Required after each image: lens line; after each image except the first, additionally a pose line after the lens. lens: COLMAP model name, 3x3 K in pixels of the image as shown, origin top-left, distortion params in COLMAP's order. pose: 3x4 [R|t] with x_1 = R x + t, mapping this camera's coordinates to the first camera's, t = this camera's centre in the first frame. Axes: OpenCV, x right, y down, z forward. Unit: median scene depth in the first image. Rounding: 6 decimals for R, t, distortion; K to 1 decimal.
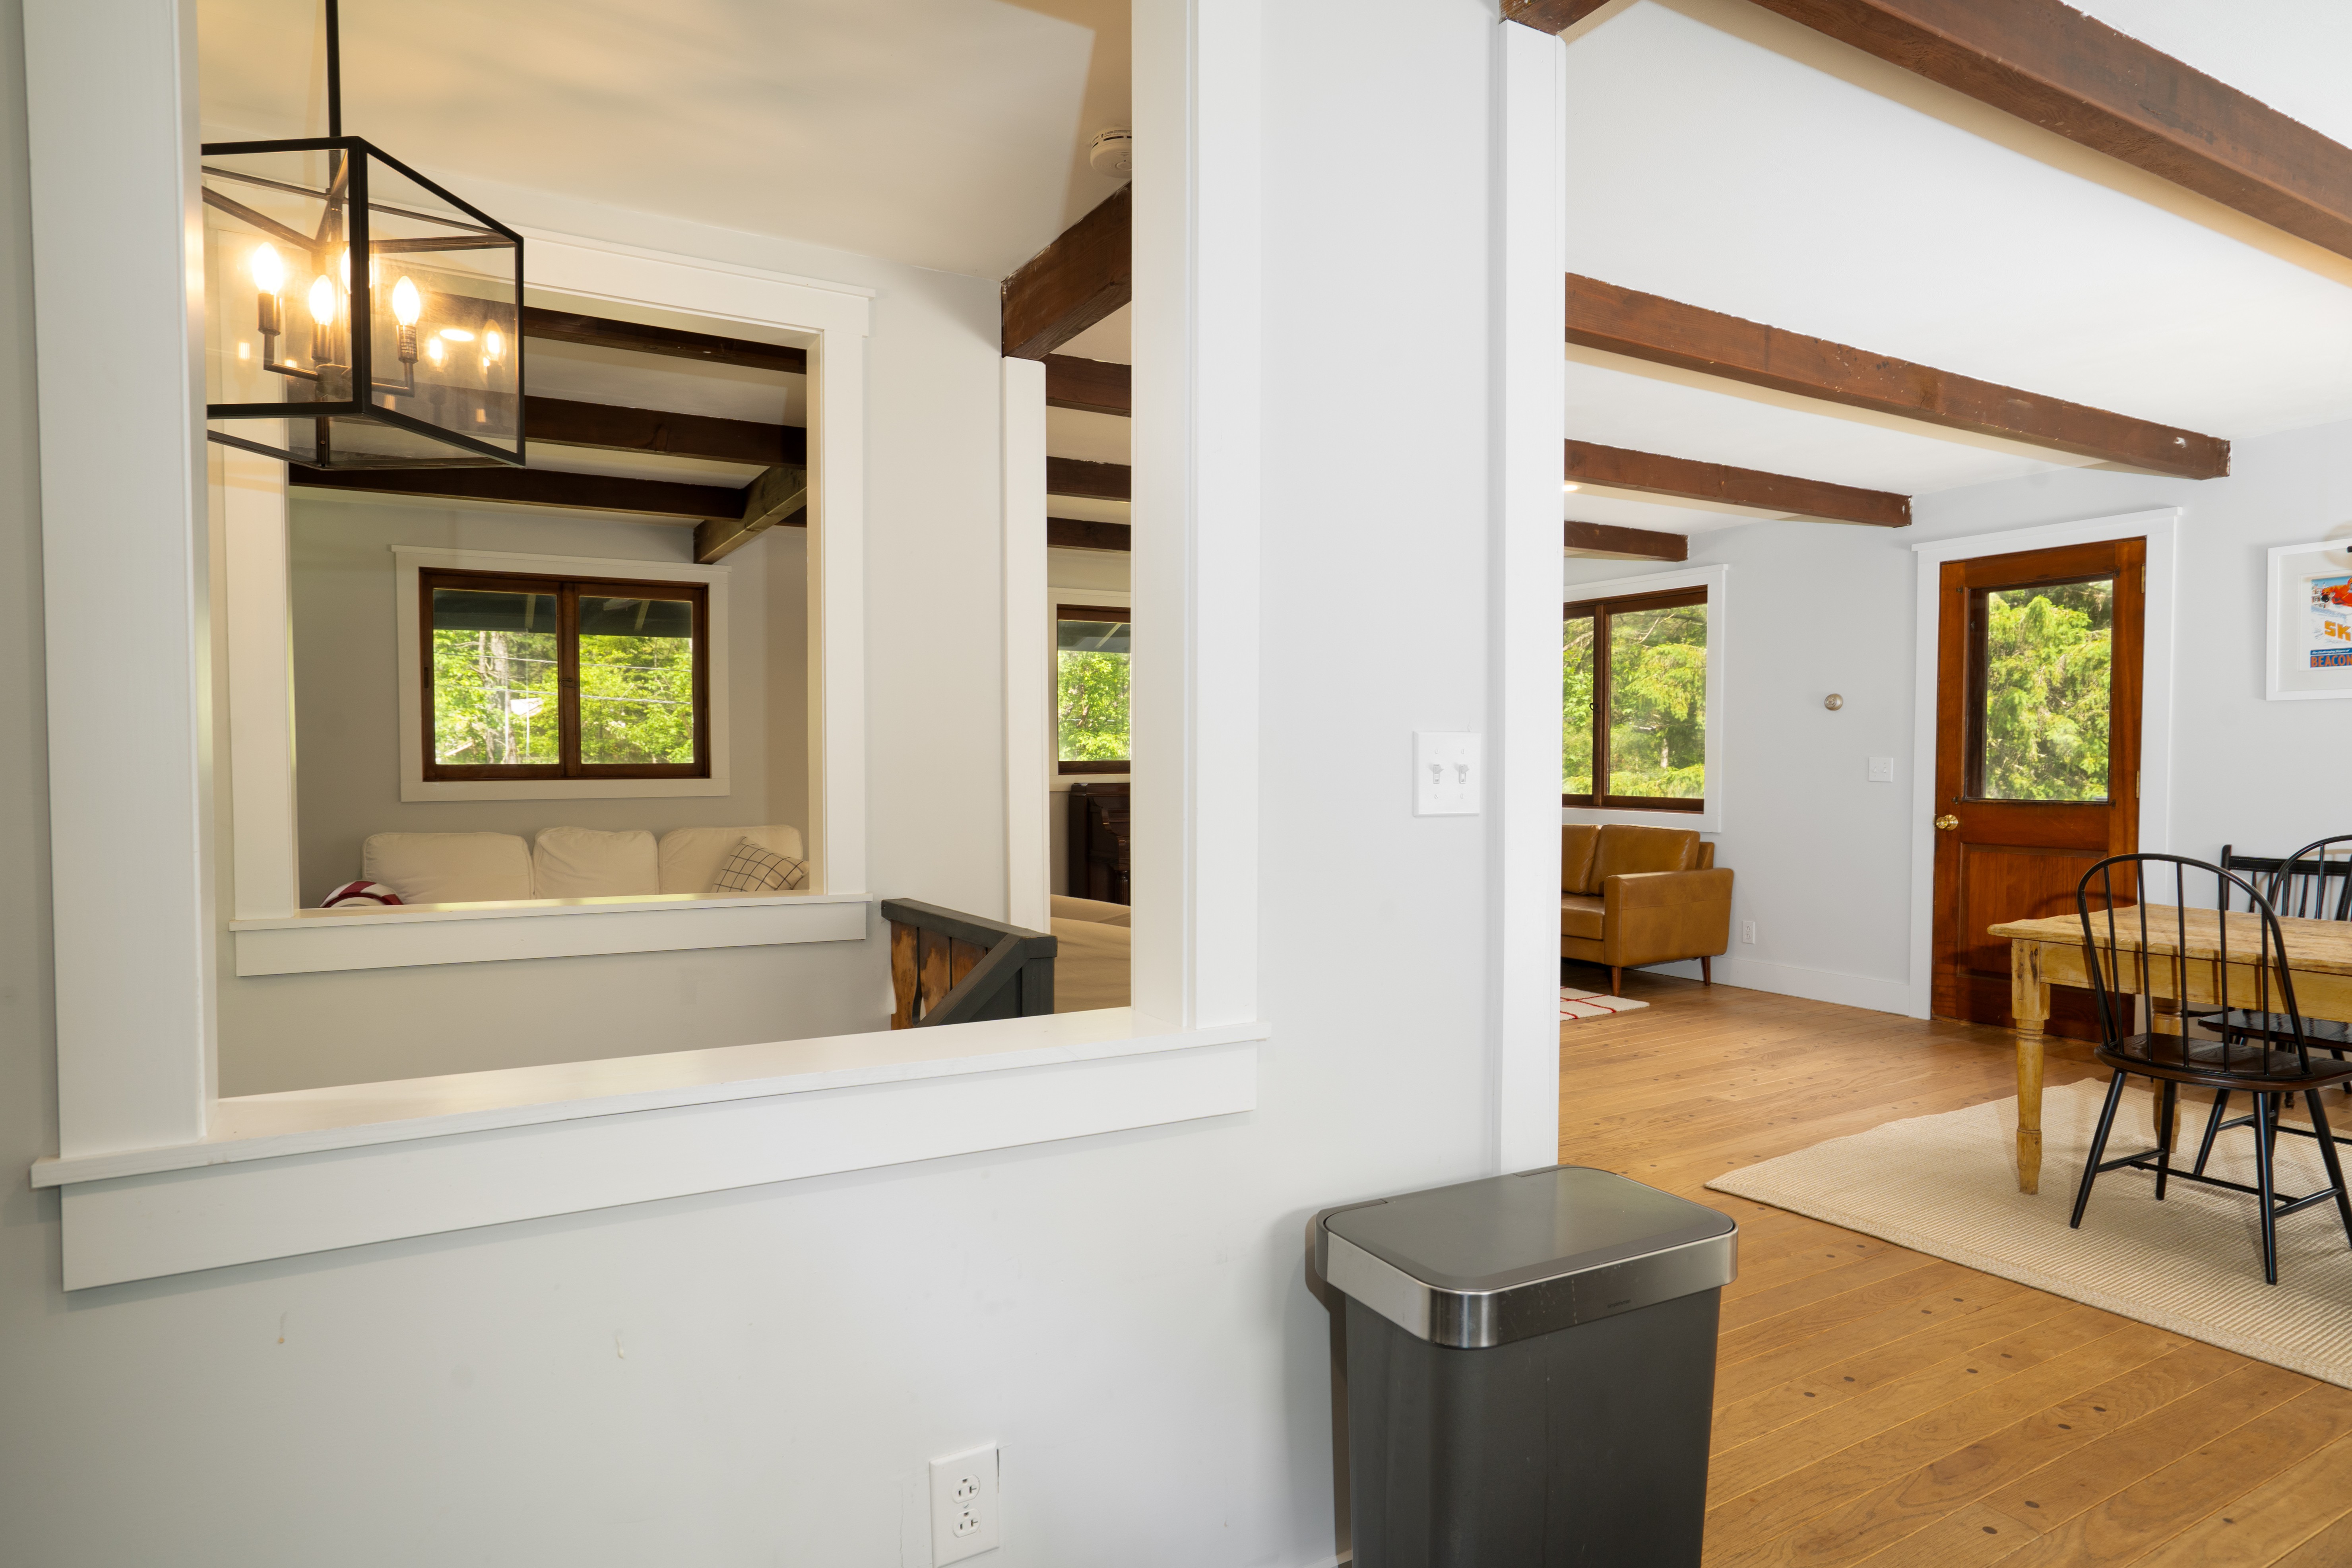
lens RADIAL K [[1320.0, 0, 1186.9], [0, 1320.0, 797.9], [0, 0, 1]] dist [-0.012901, 0.014029]
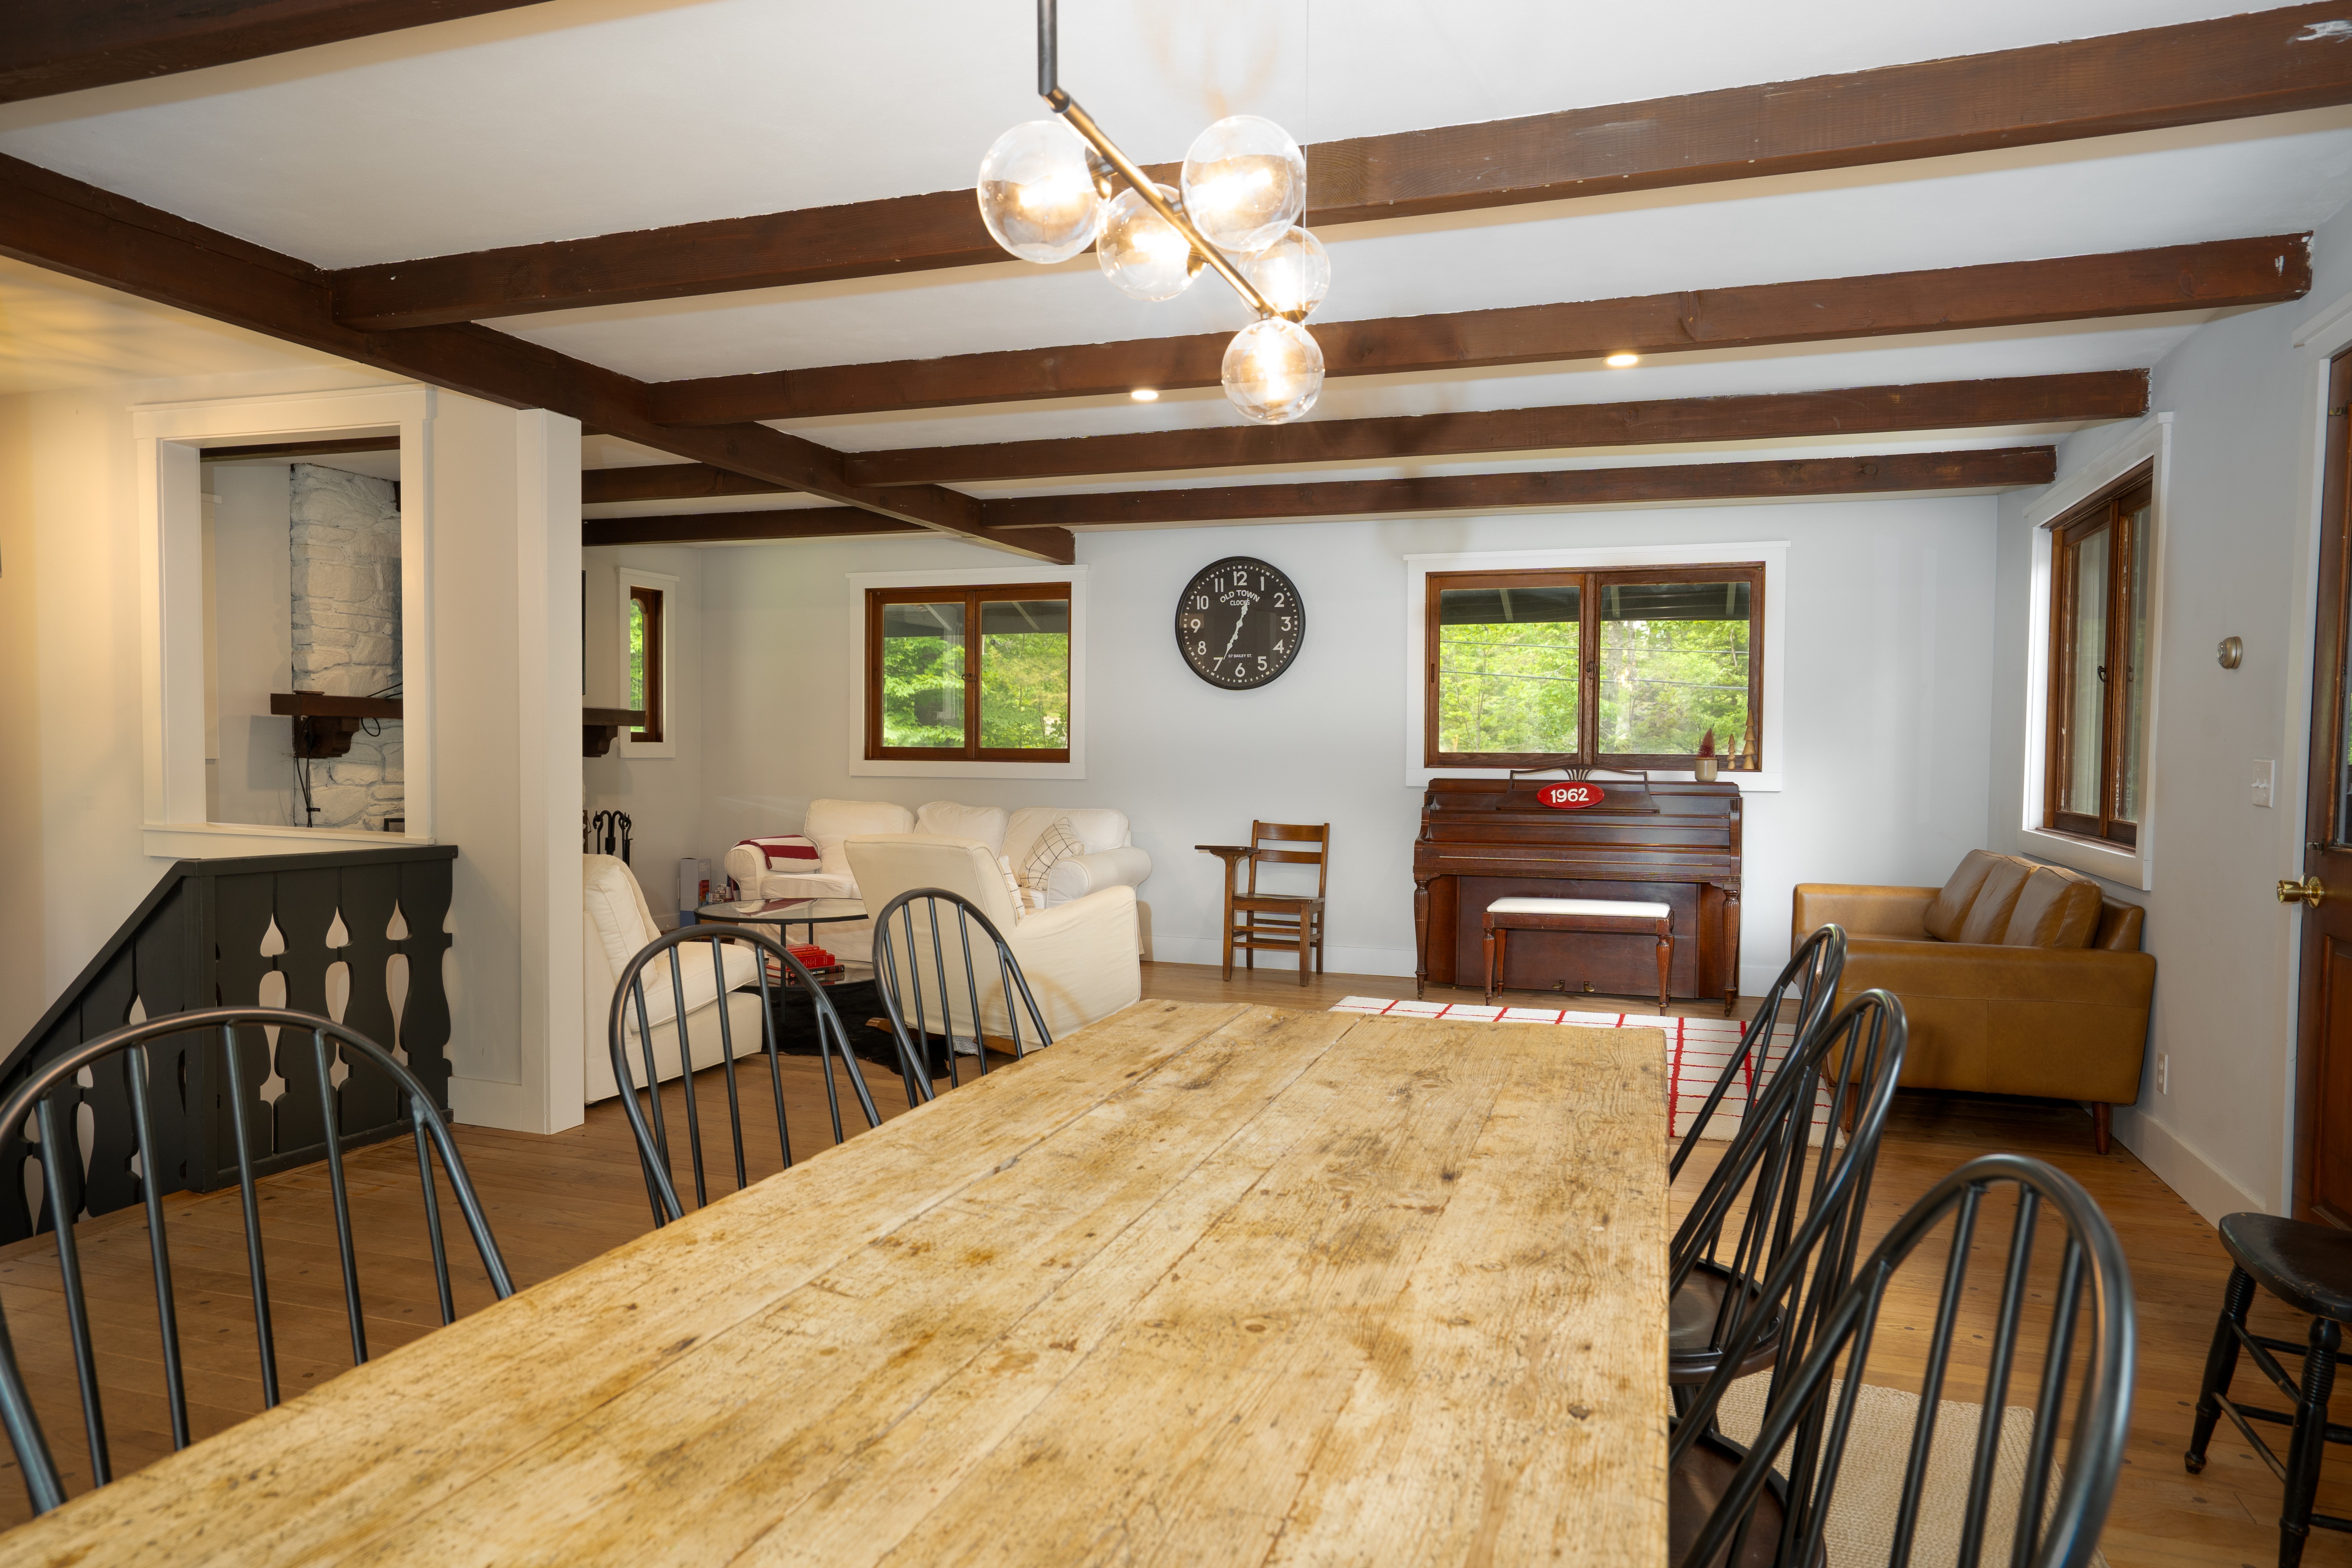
lens RADIAL K [[1475.1, 0, 1164.6], [0, 1475.1, 782.3], [0, 0, 1]] dist [-0.015366, 0.002254]
pose [[0.641133, 0.028951, -0.766883, 0.718894], [-0.036542, 0.999306, 0.007176, -0.011029], [0.766559, 0.023423, 0.641747, 0.324230]]
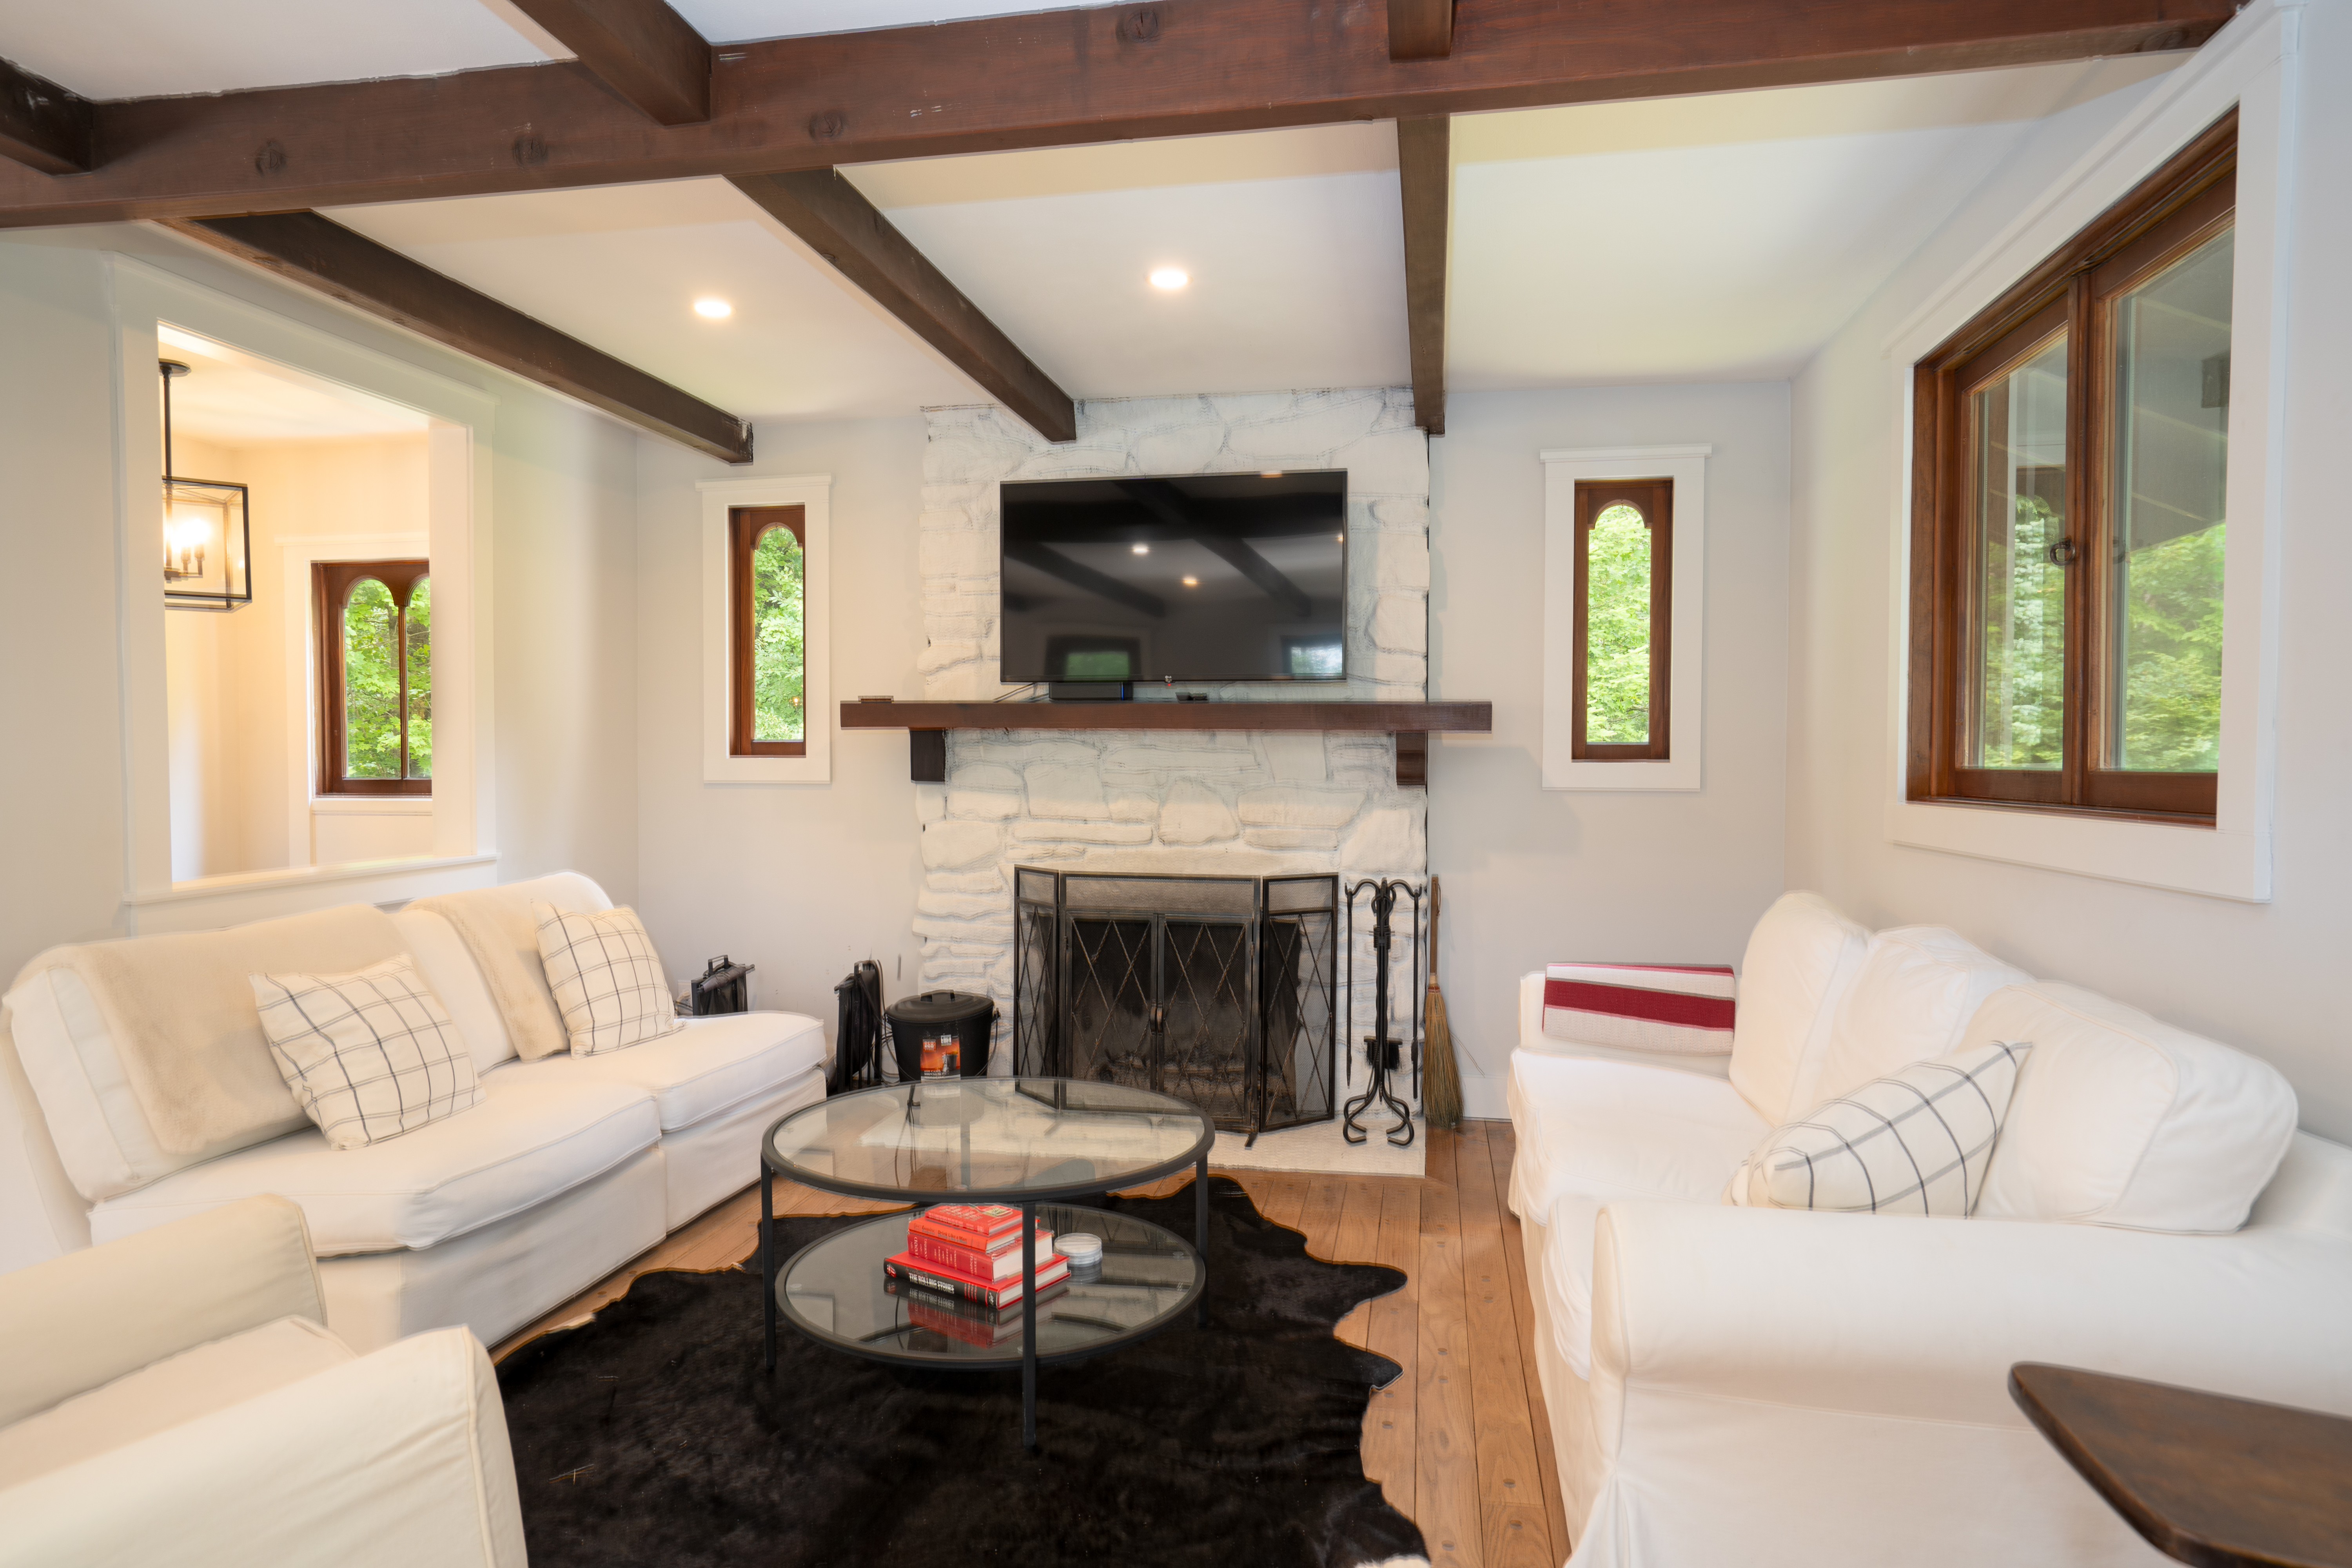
lens RADIAL K [[1373.3, 0, 1178.3], [0, 1373.3, 788.3], [0, 0, 1]] dist [0.005748, 0.000908]
pose [[-0.651476, 0.019132, -0.758428, -0.015748], [-0.024595, 0.998624, 0.046317, -0.035626], [0.758270, 0.048828, -0.650109, 1.179168]]
